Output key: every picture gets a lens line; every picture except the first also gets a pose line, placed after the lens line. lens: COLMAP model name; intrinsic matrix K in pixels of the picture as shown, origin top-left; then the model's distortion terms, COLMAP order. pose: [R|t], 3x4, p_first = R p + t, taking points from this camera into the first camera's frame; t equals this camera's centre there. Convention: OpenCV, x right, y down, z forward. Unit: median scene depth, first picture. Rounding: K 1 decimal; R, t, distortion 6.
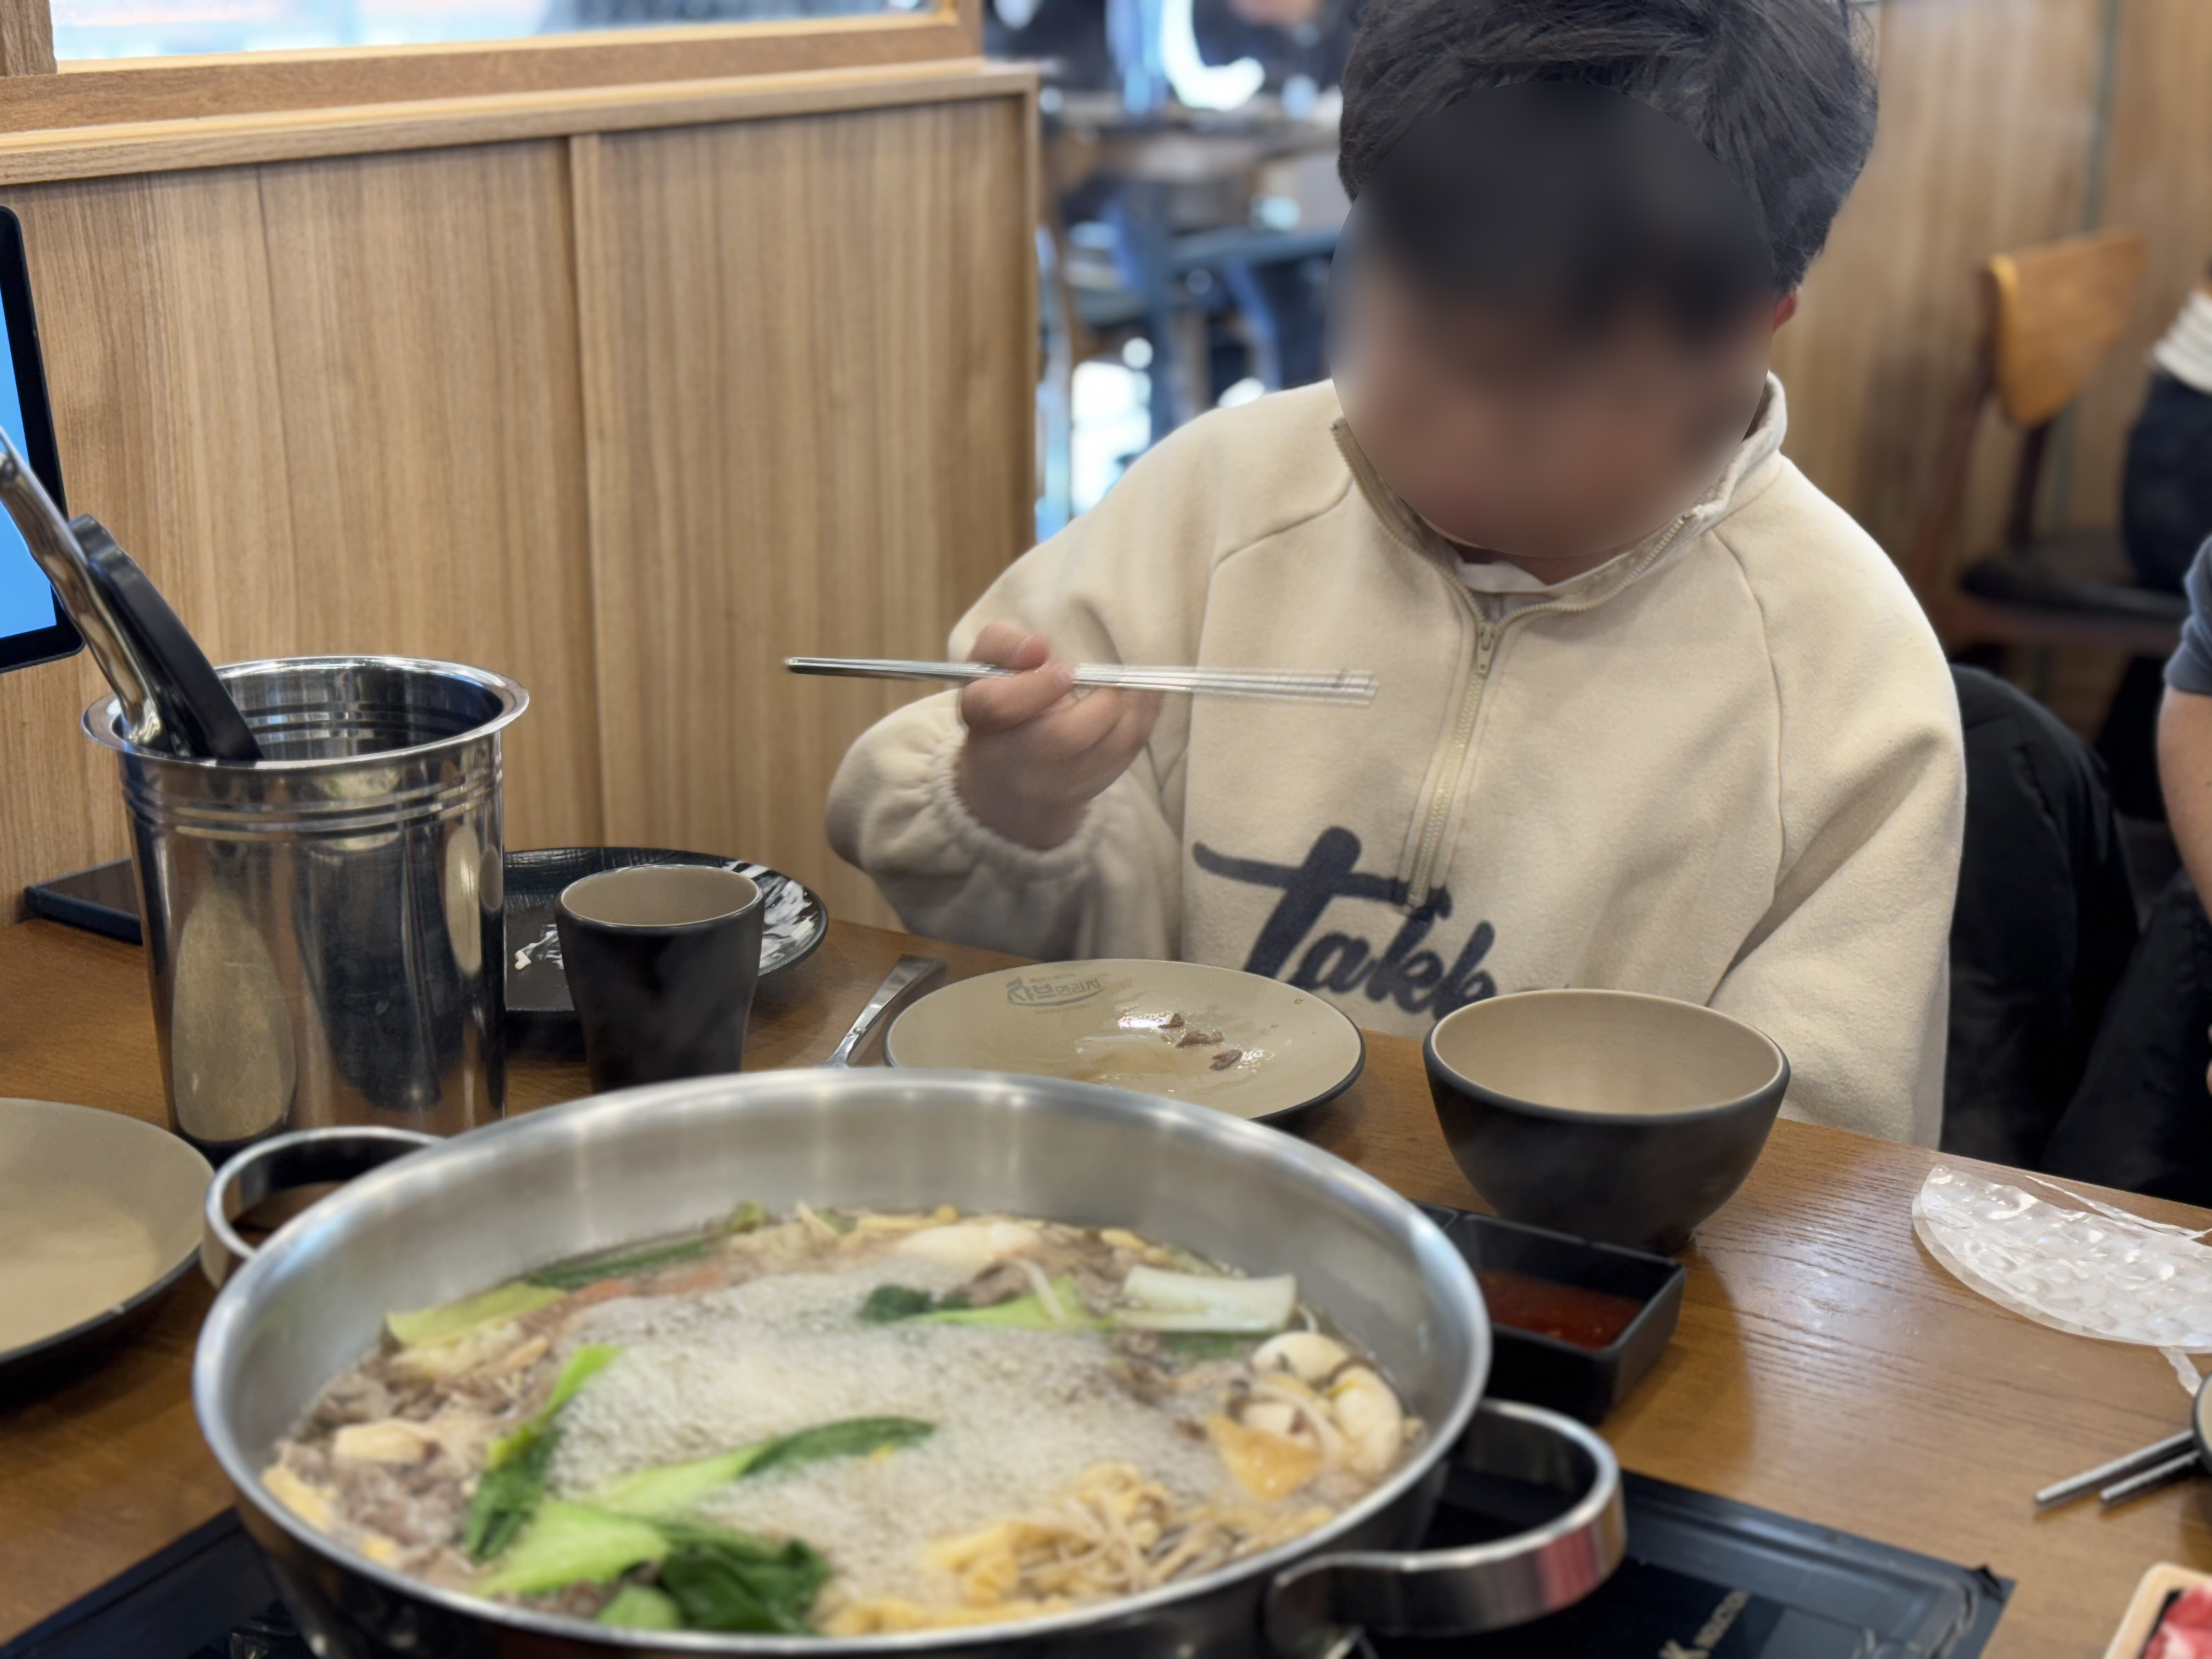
lens RADIAL K [[3072.3, 0, 1111.0], [0, 3072.3, 833.3], [0, 0, 1]] dist [0.056929, 0.000000]
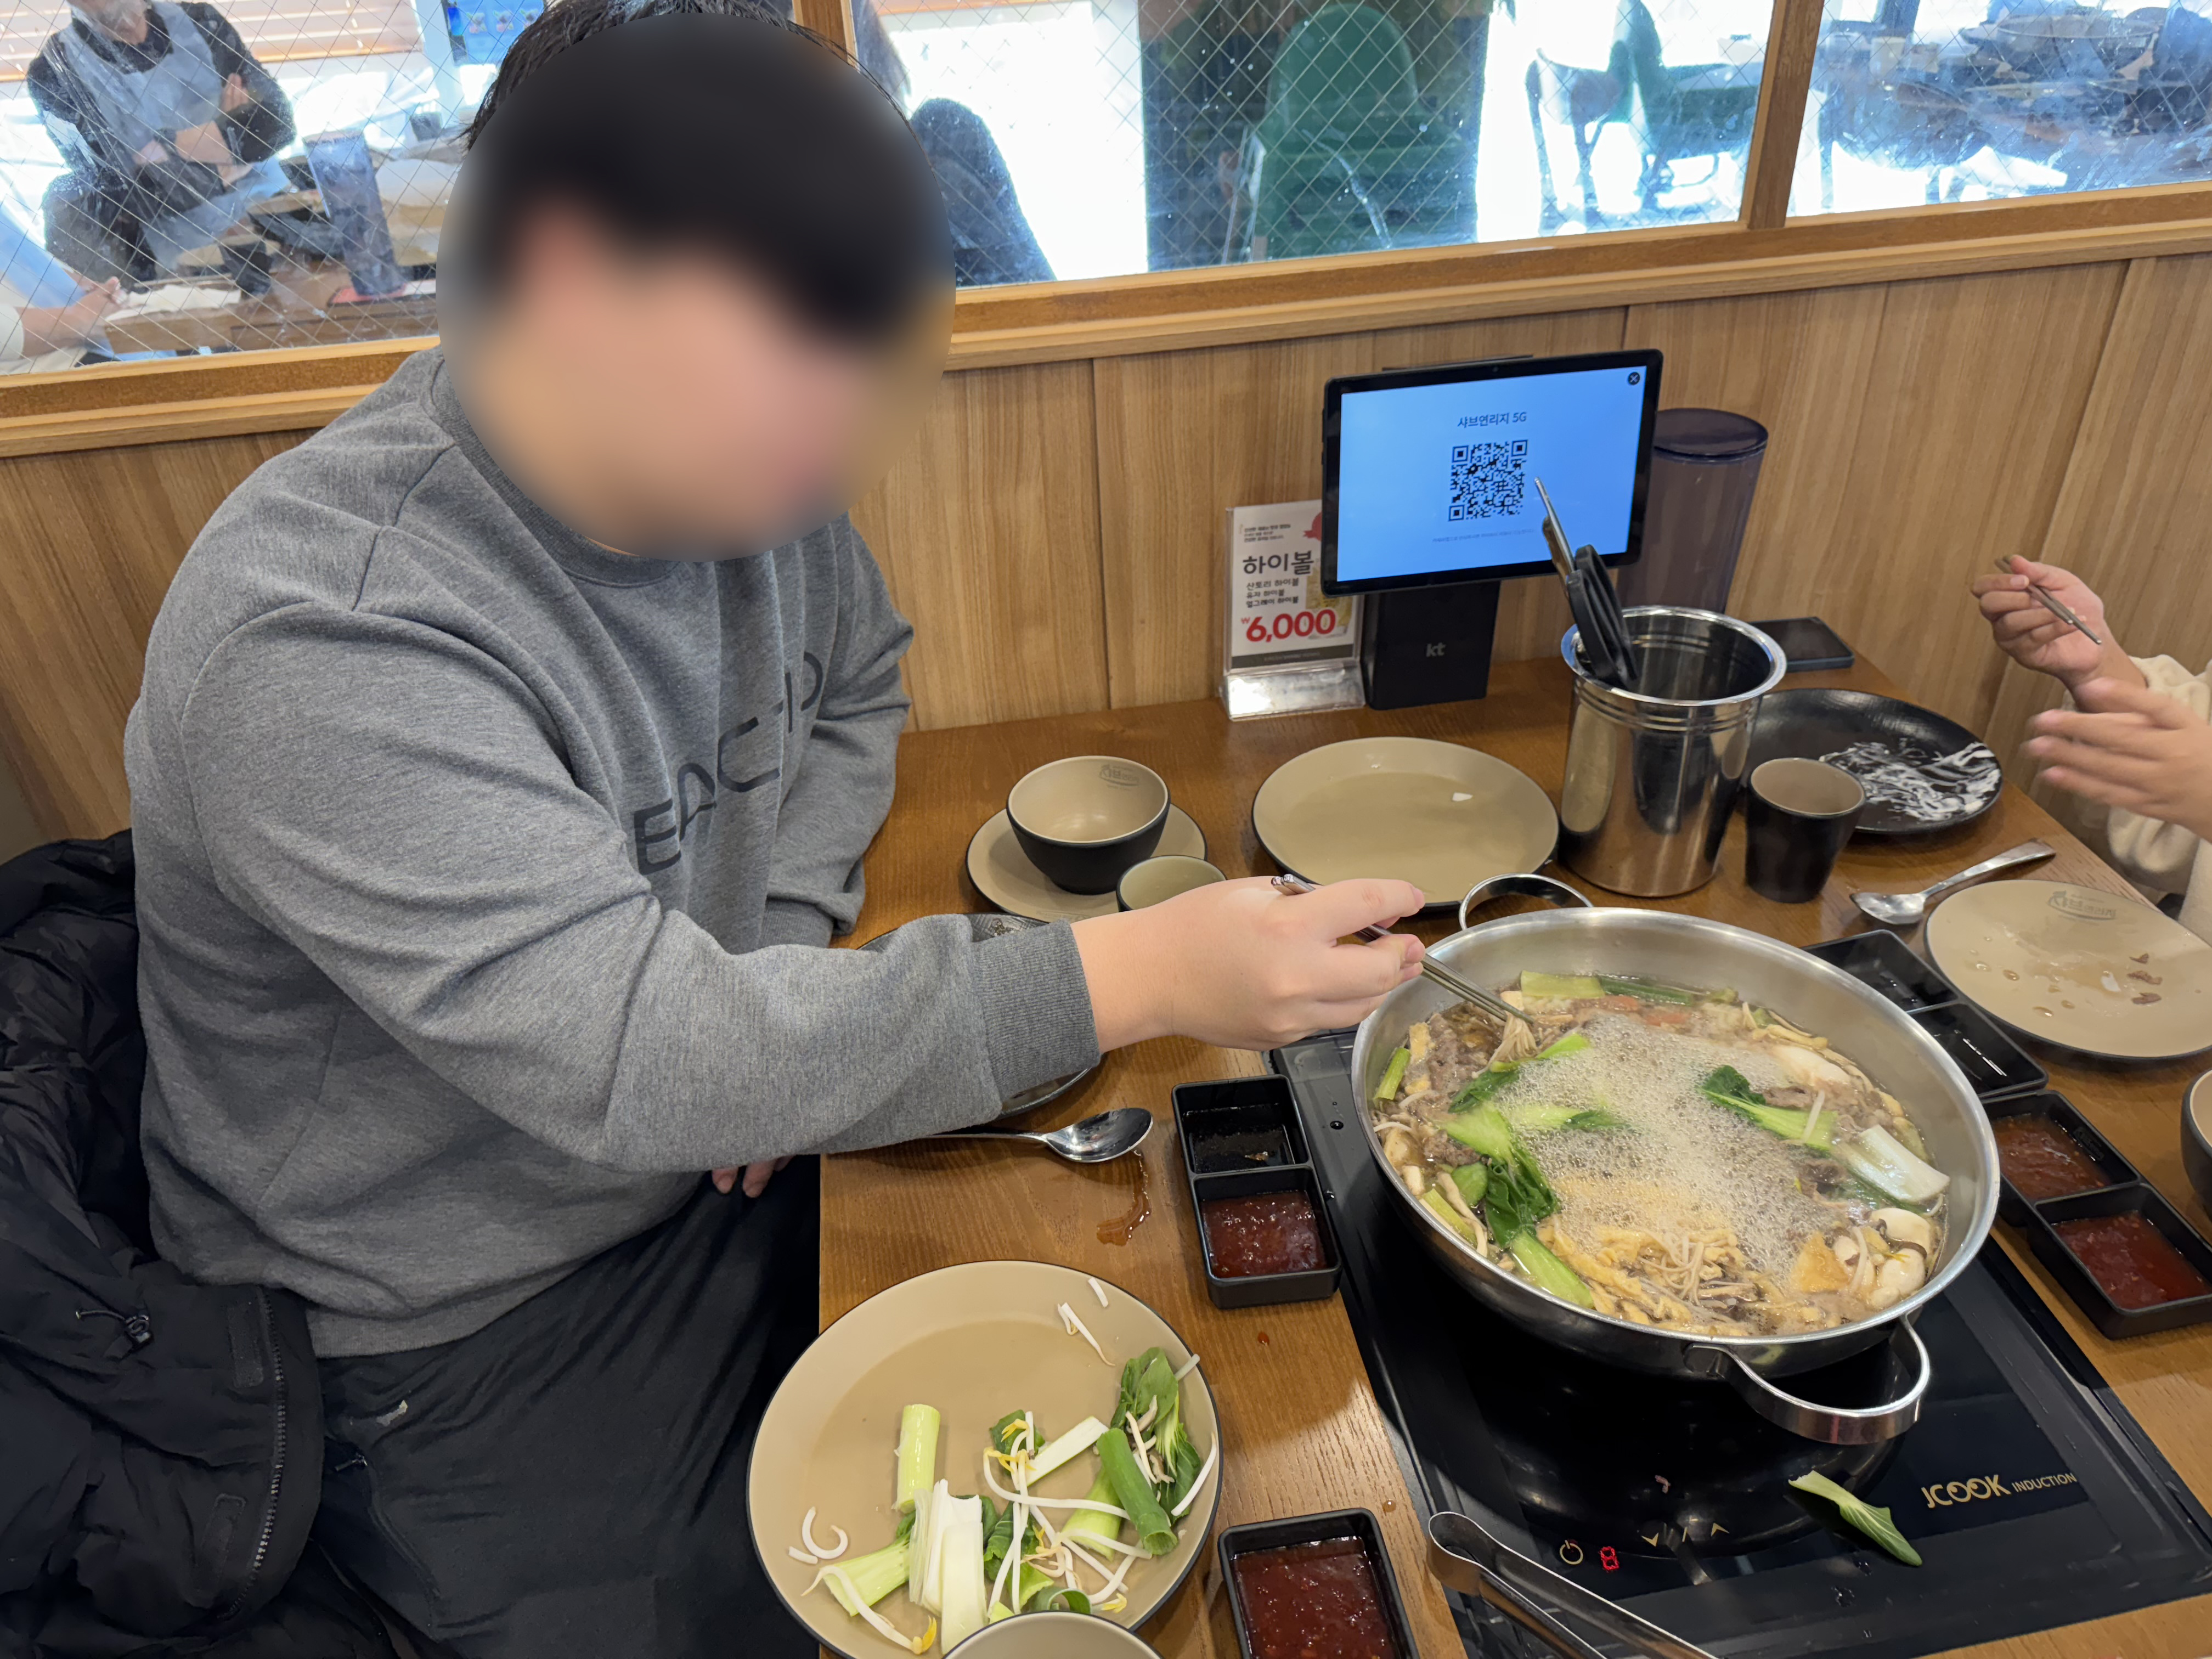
lens RADIAL K [[1552.4, 0, 1106.8], [0, 1552.4, 822.2], [0, 0, 1]] dist [0.008572, 0.001401]
pose [[0.626155, 0.407512, -0.664728, 0.178890], [-0.181229, 0.905263, 0.384260, -0.203797], [0.758345, -0.120138, 0.640687, 0.032620]]
